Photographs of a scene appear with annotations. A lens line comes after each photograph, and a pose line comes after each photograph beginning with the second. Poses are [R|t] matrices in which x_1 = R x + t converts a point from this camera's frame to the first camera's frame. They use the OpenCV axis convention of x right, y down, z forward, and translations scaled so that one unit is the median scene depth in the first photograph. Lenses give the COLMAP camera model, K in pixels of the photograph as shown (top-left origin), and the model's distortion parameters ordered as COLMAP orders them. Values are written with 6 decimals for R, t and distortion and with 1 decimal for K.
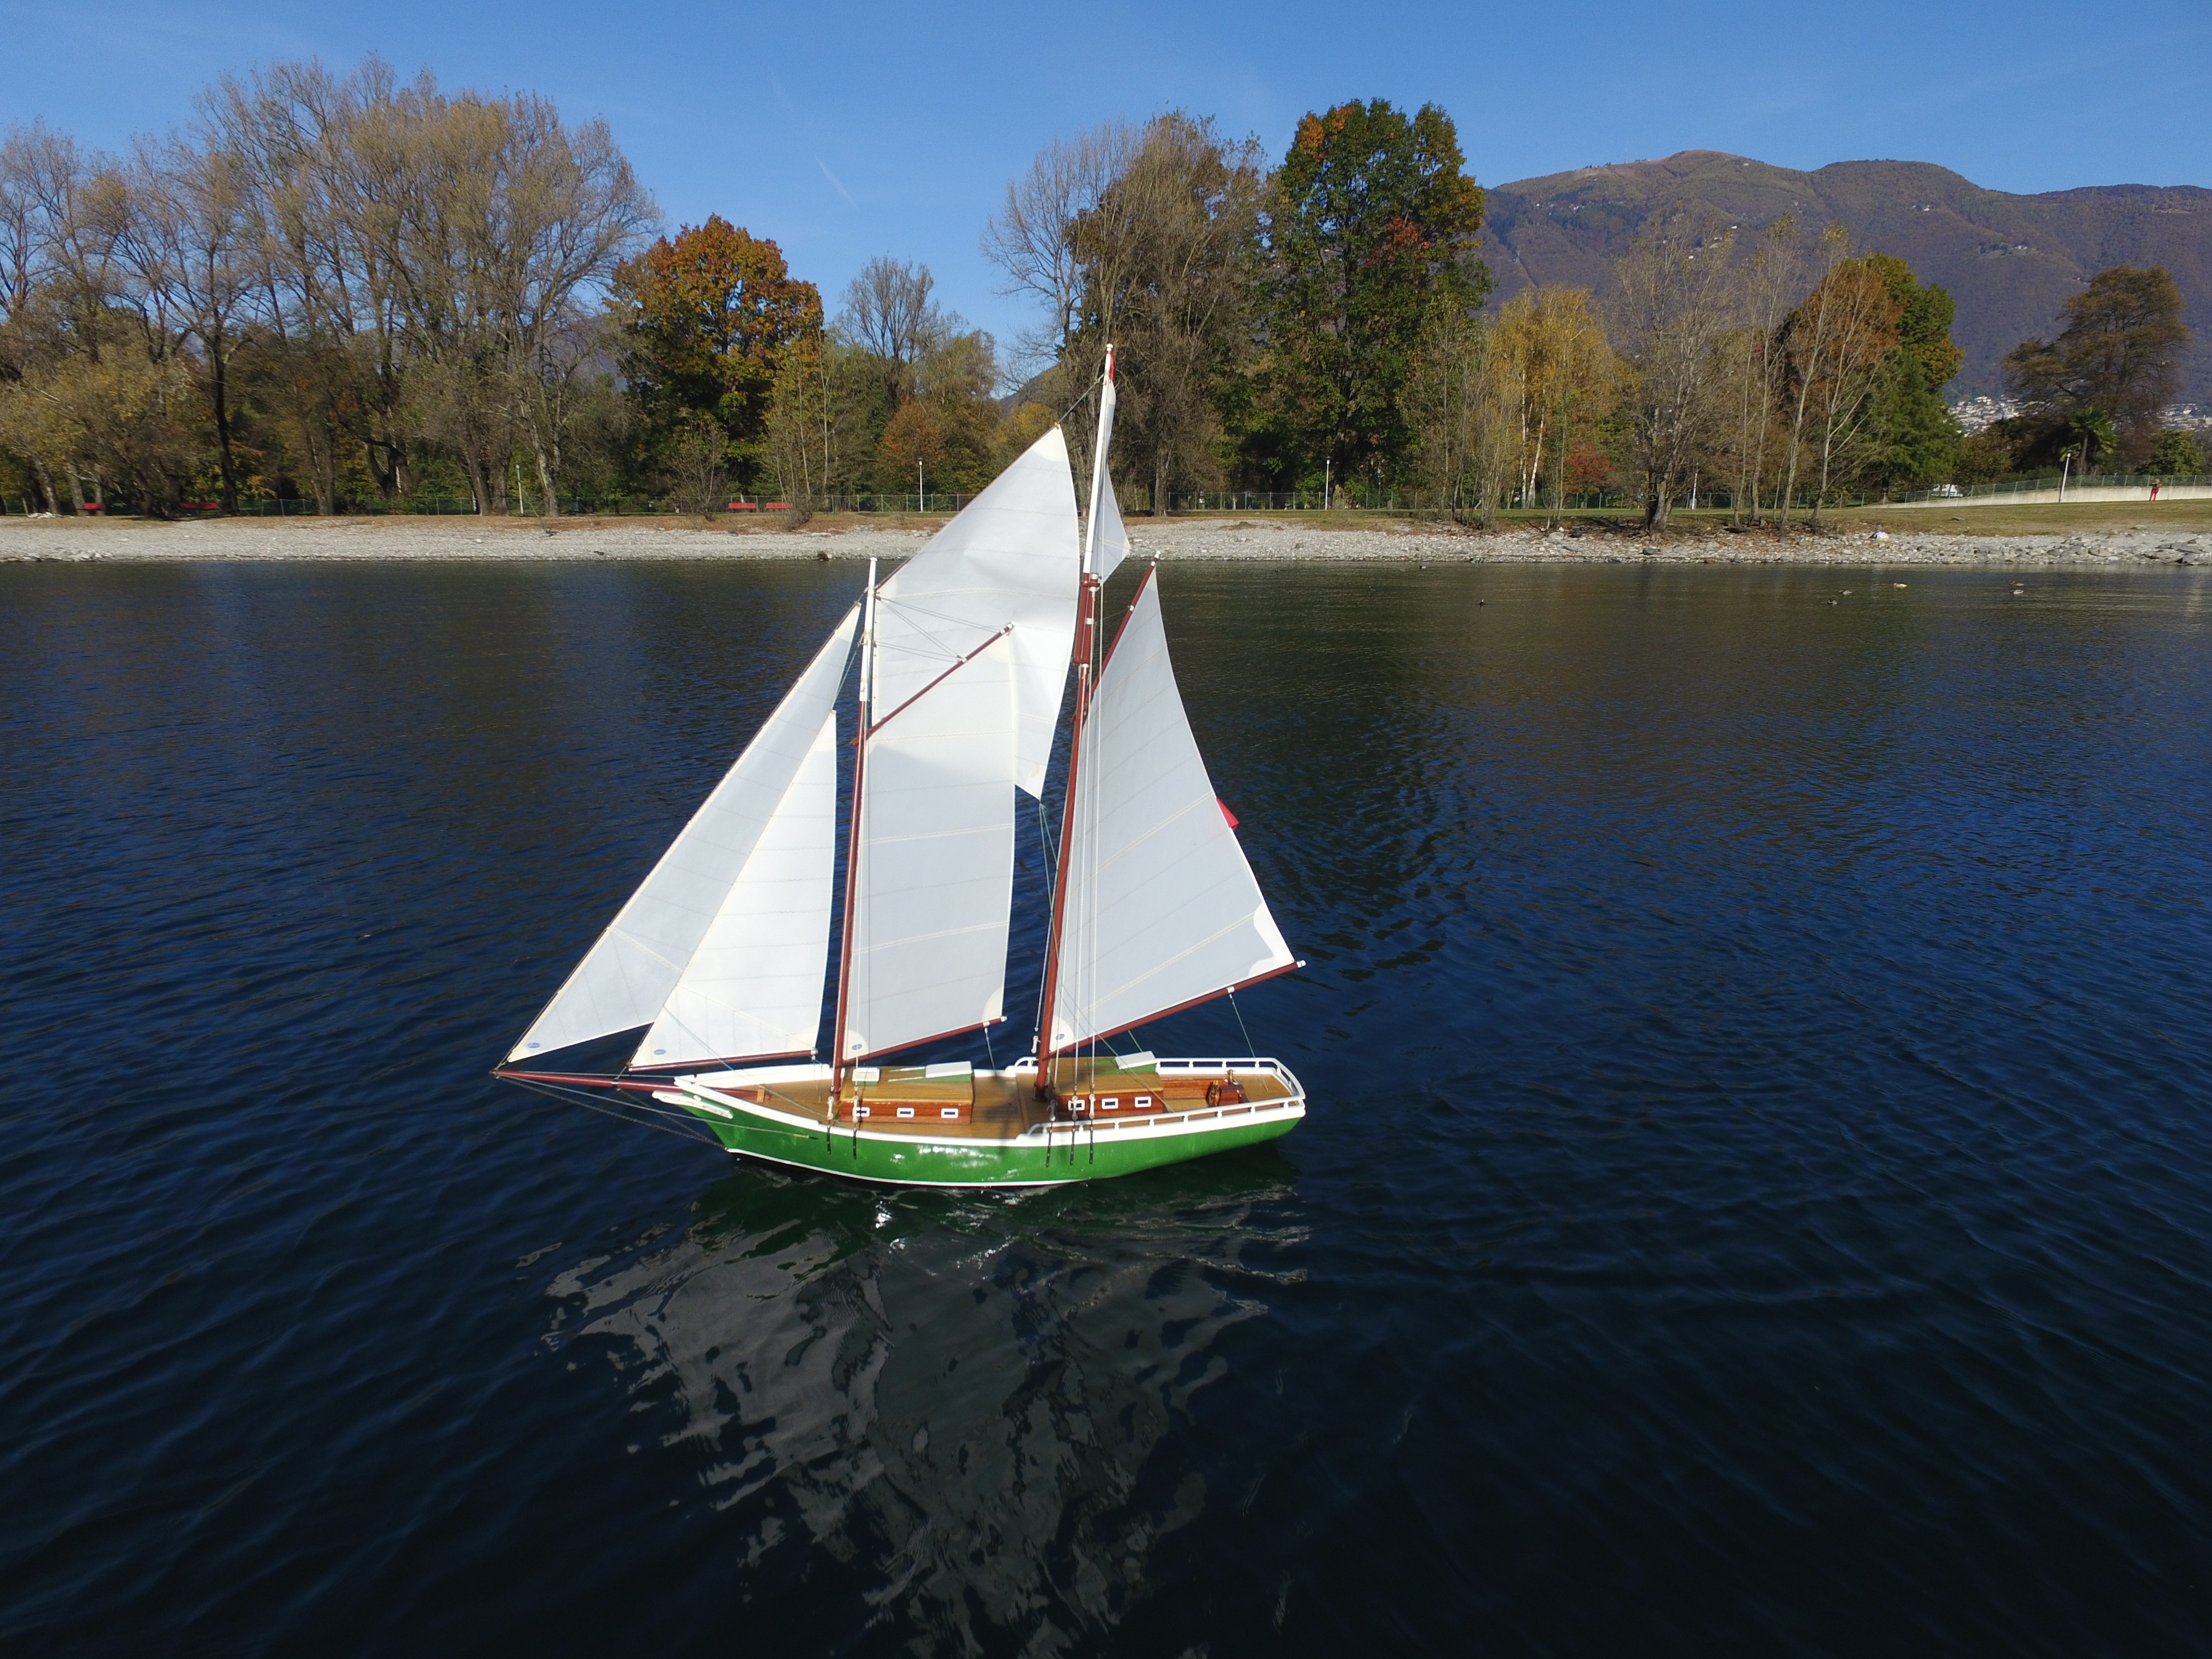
lens RADIAL K [[1396.2, 0, 1089.2], [0, 1396.2, 829.1], [0, 0, 1]] dist [0.017542, 0.024153]
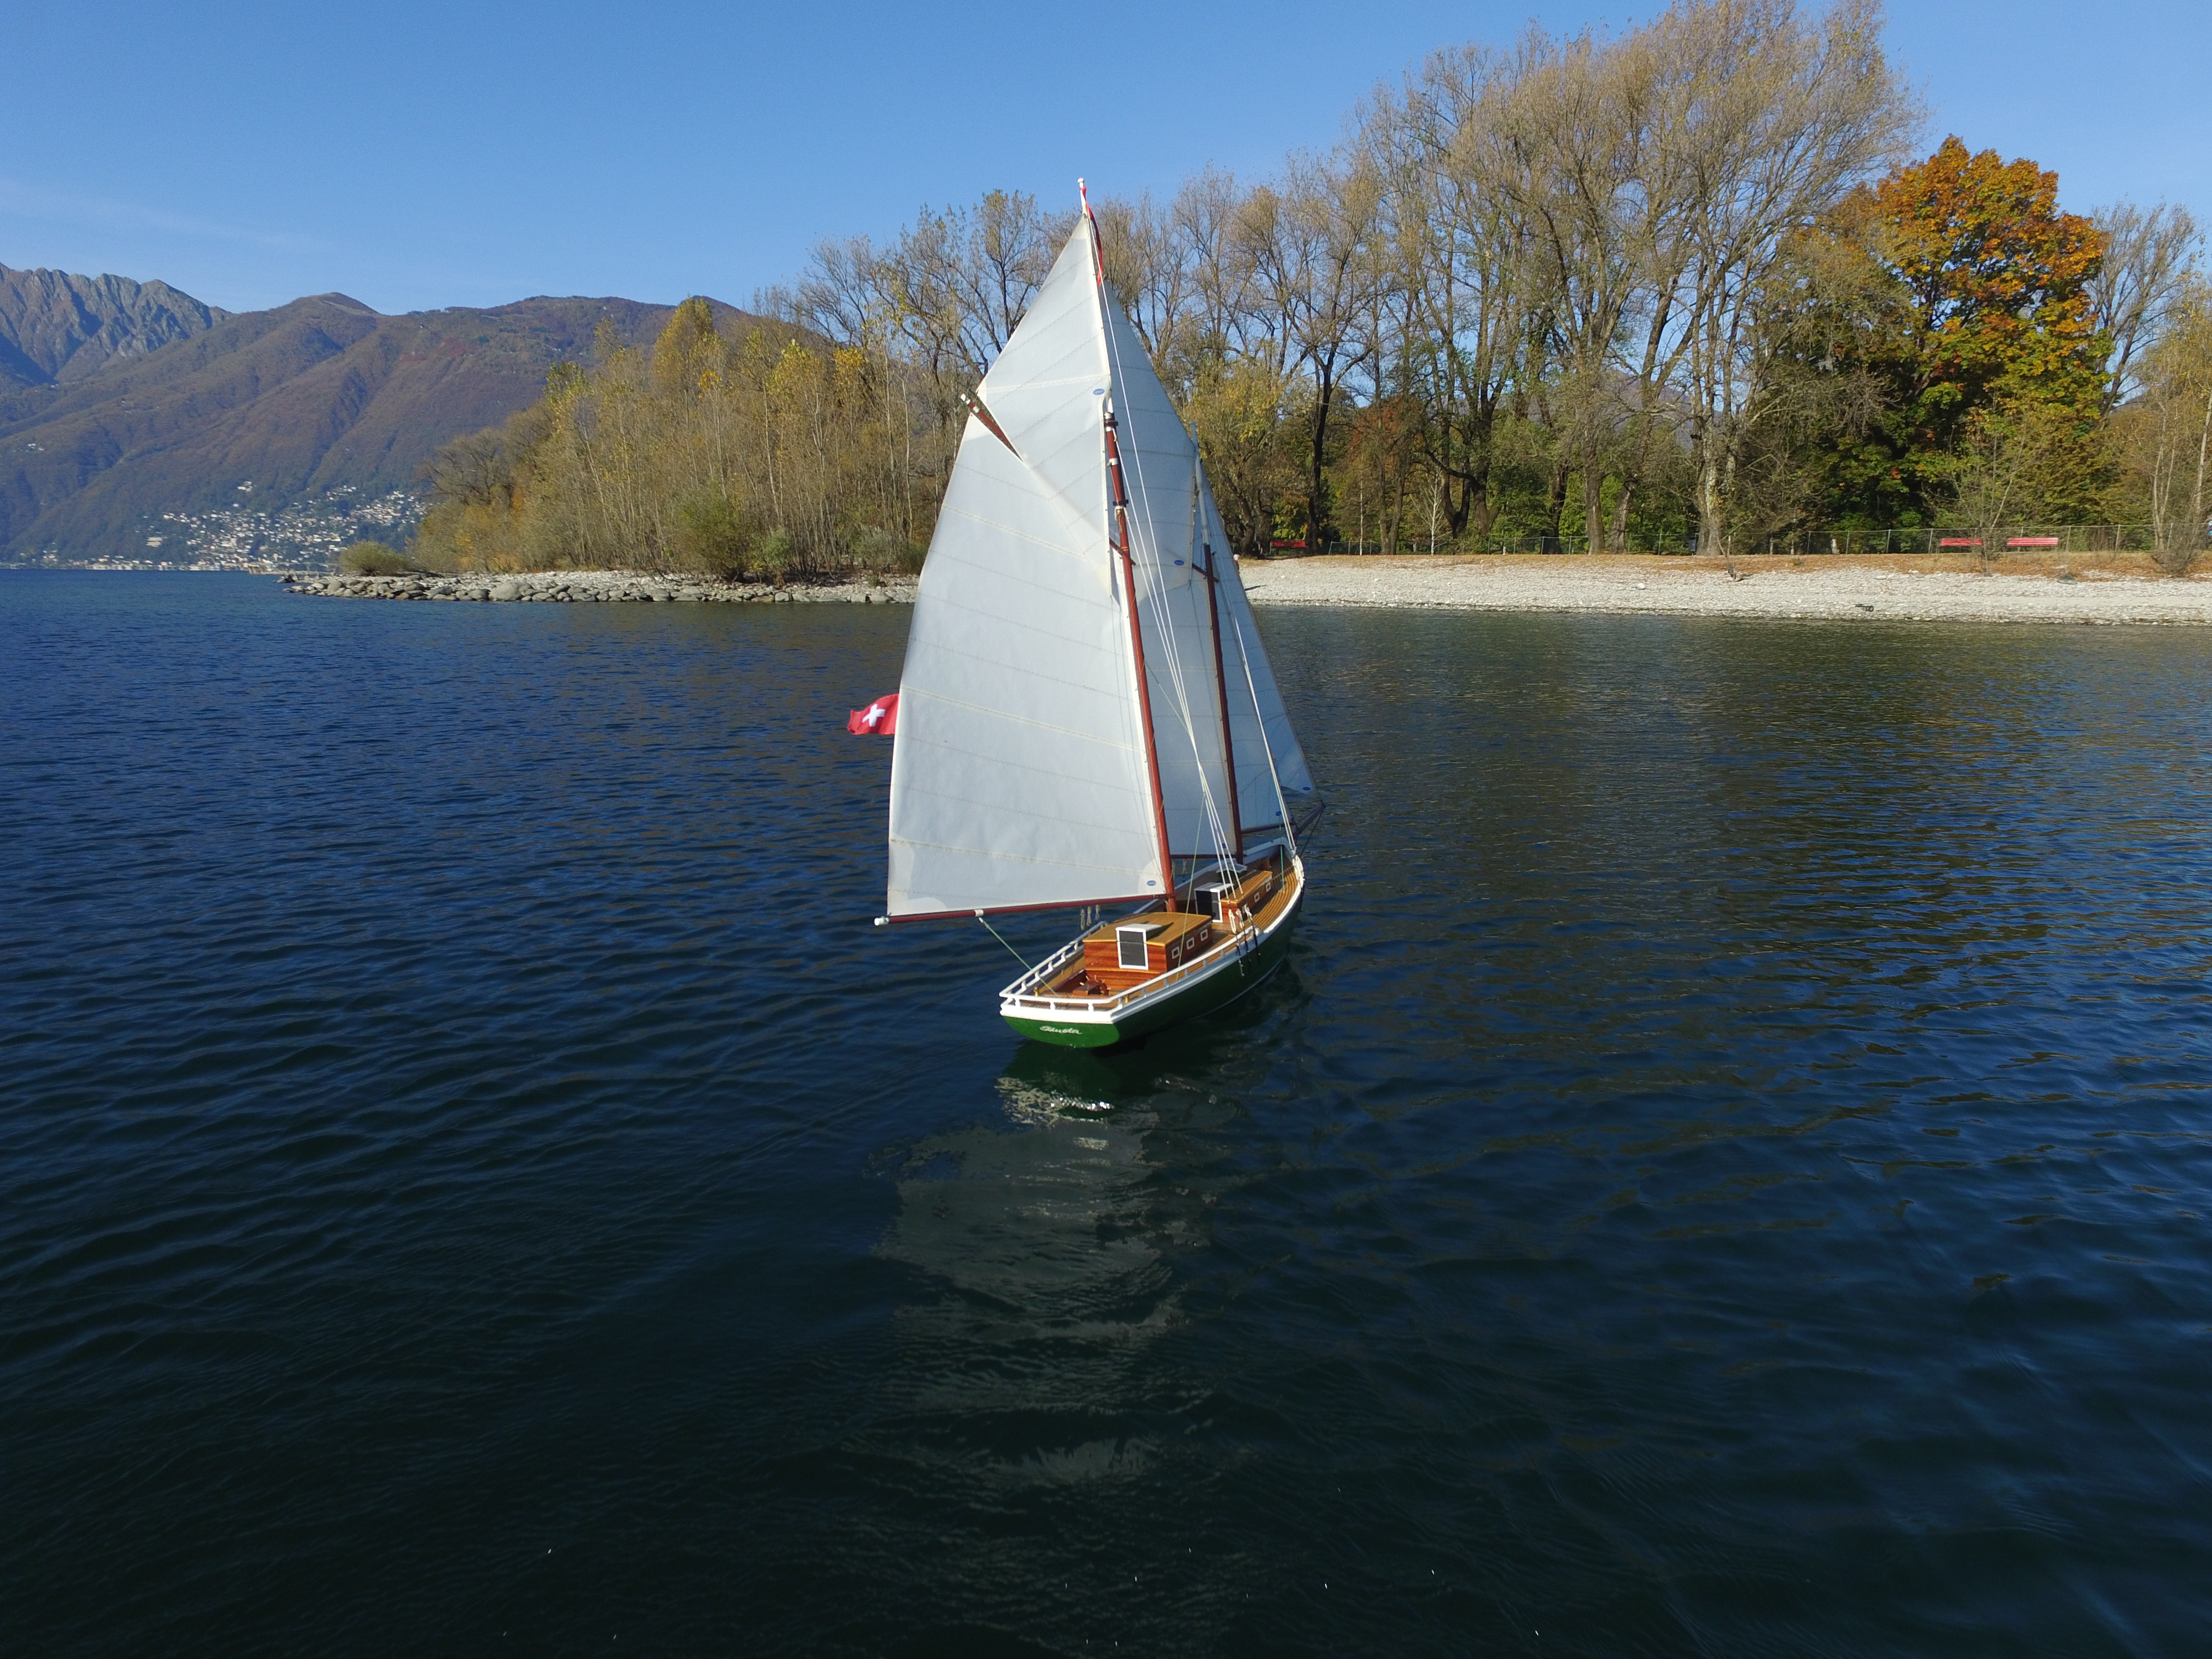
lens RADIAL K [[1396.2, 0, 1089.2], [0, 1396.2, 829.1], [0, 0, 1]] dist [0.017542, 0.024153]
pose [[0.790816, 0.128370, -0.598440, -0.146610], [-0.145333, 0.989178, 0.020134, -0.040196], [0.594548, 0.071051, 0.800915, 0.191351]]
